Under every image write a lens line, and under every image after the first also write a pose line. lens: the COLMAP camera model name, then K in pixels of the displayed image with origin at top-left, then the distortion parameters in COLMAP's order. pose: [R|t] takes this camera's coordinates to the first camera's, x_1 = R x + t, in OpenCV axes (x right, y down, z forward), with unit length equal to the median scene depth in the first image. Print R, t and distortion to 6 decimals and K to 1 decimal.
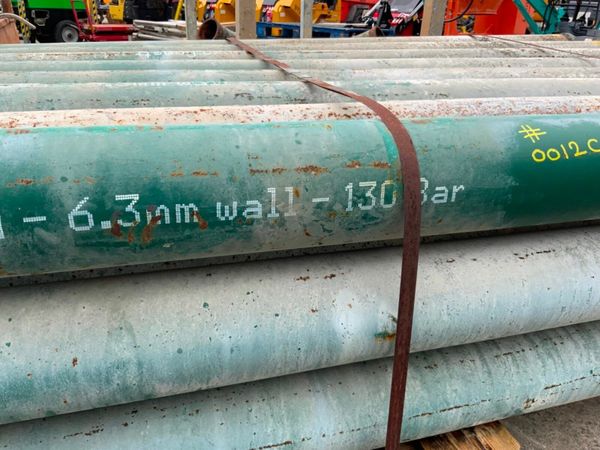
lens RADIAL K [[498.3, 0, 300.0], [0, 498.3, 225.0], [0, 0, 1]] dist [0.054855, -0.102664]
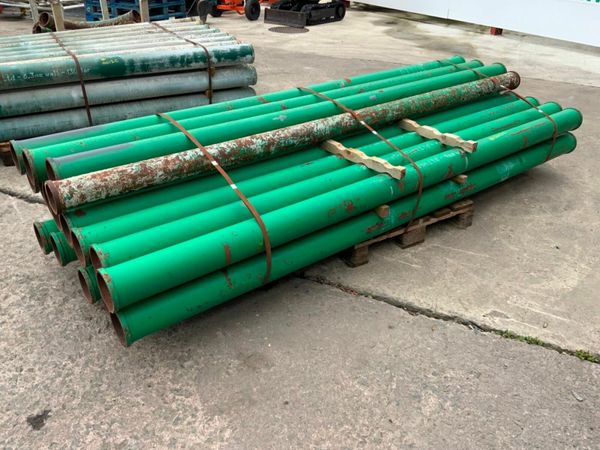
lens RADIAL K [[498.3, 0, 300.0], [0, 498.3, 225.0], [0, 0, 1]] dist [0.054855, -0.102664]
pose [[0.969123, -0.142206, 0.201442, 1.236961], [0.117443, 0.984533, 0.130011, 1.222511], [-0.216814, -0.102339, 0.970834, -5.350477]]
